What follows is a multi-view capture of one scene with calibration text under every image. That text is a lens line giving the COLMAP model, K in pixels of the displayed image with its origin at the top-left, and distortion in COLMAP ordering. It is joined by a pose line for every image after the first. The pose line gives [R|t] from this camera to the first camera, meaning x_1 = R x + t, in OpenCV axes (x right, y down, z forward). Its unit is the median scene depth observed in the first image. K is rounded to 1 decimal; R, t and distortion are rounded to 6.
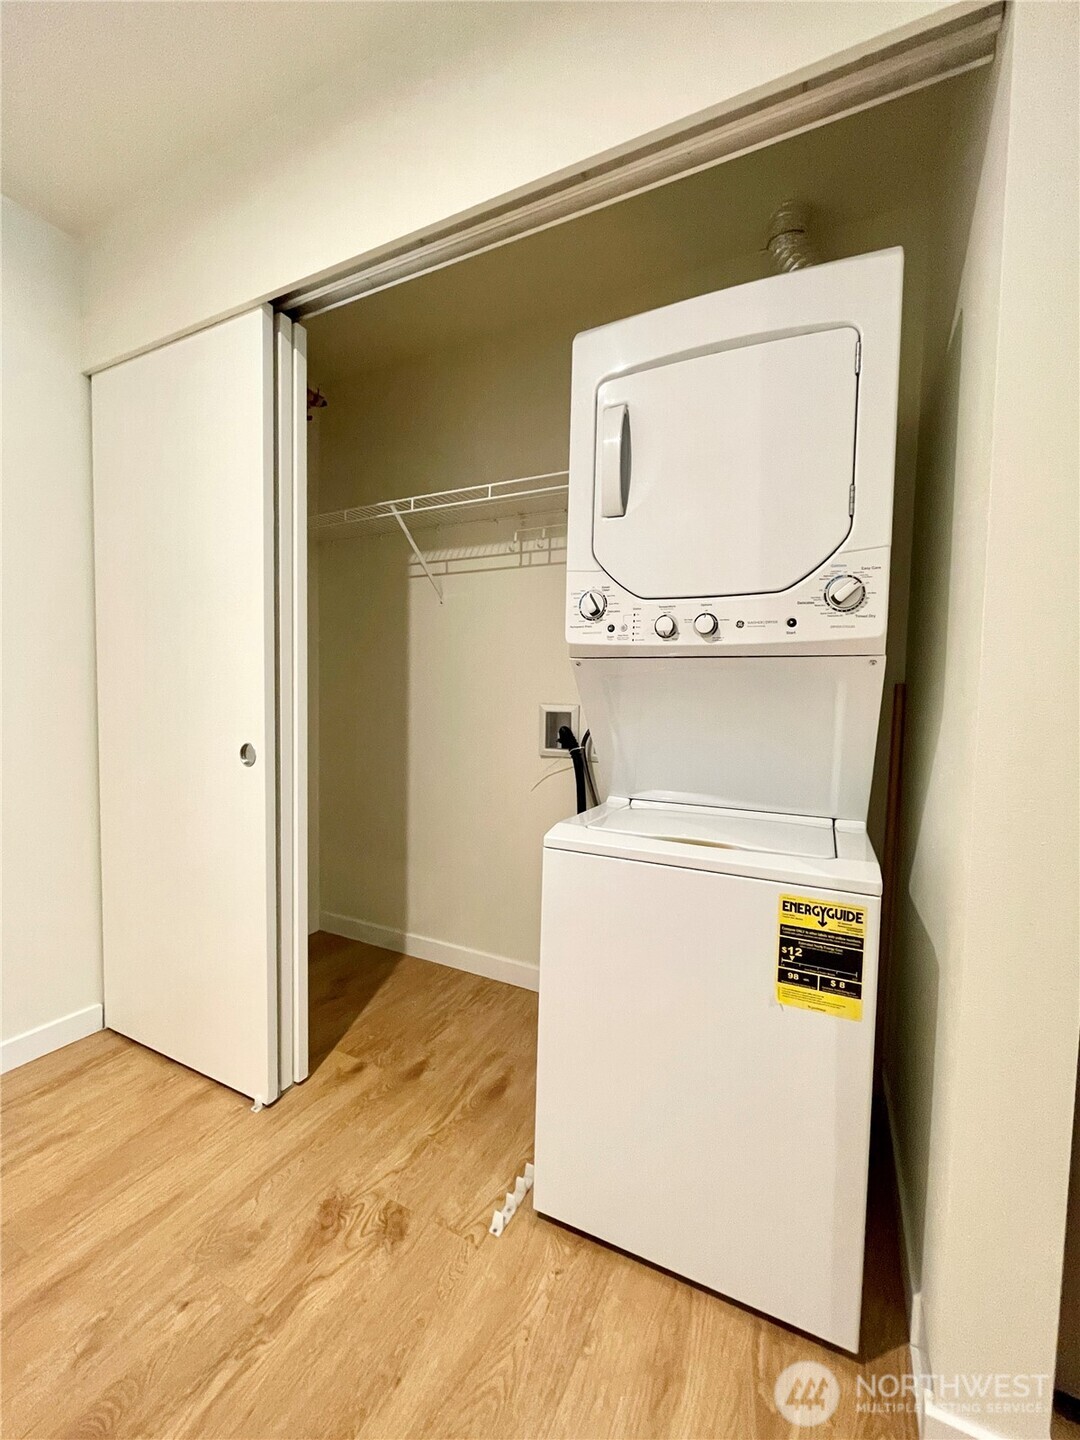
lens RADIAL K [[572.2, 0, 540.0], [0, 572.2, 720.0], [0, 0, 1]] dist [-0.002726, -0.000194]
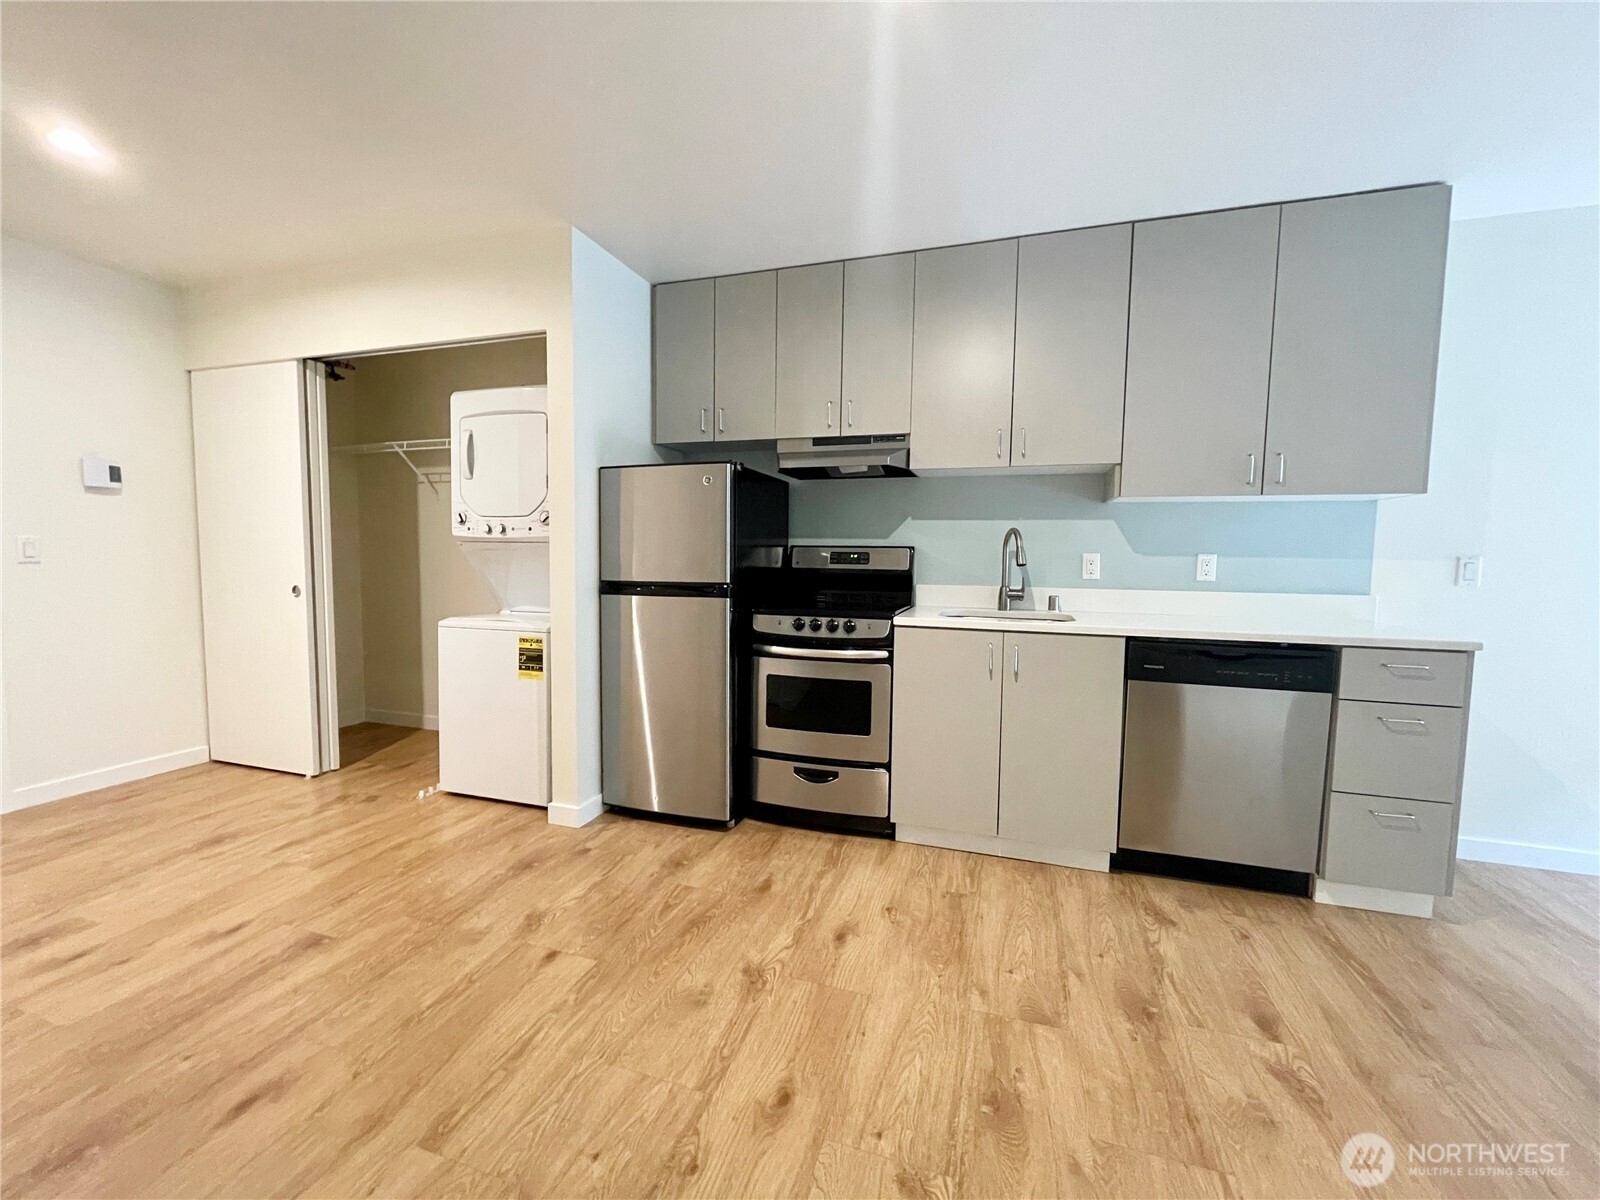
lens RADIAL K [[635.8, 0, 800.0], [0, 635.8, 600.0], [0, 0, 1]] dist [-0.002726, -0.000194]
pose [[0.988820, -0.015089, 0.148348, 0.882278], [0.011784, 0.999663, 0.023139, 0.065293], [-0.148647, -0.021132, 0.988664, -1.416880]]
